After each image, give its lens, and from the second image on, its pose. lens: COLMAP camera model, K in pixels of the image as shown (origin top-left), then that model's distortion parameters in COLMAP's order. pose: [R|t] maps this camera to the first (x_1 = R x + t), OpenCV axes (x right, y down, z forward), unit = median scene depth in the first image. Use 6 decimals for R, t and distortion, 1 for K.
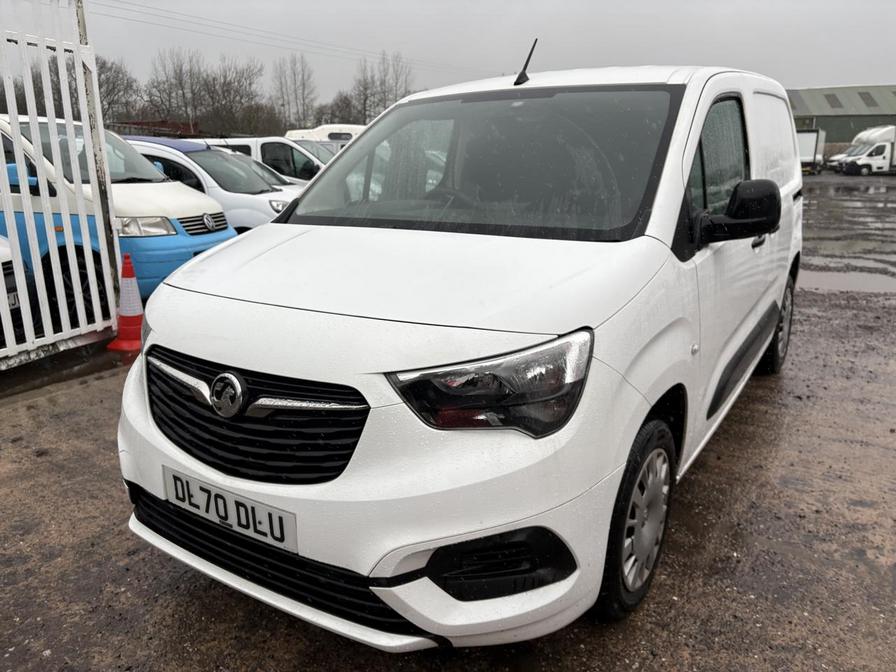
lens RADIAL K [[677.3, 0, 448.5], [0, 677.3, 335.9], [0, 0, 1]] dist [0.025901, -0.010383]
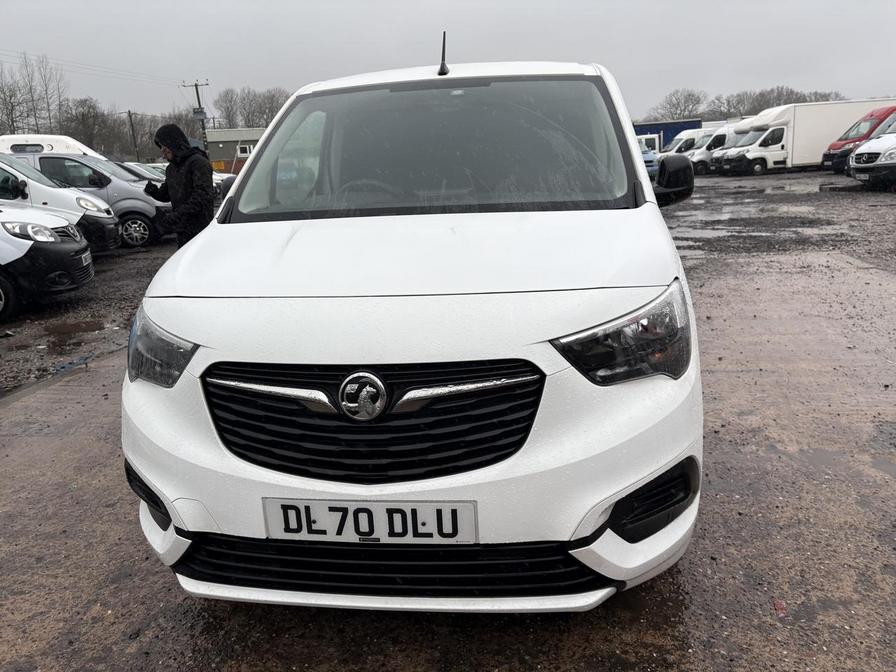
lens RADIAL K [[677.3, 0, 449.5], [0, 677.3, 335.3], [0, 0, 1]] dist [0.025901, -0.010383]
pose [[0.898846, -0.137358, 0.416184, -0.594024], [0.144441, 0.989406, 0.014592, 0.010570], [-0.413779, 0.046998, 0.909163, 0.128534]]
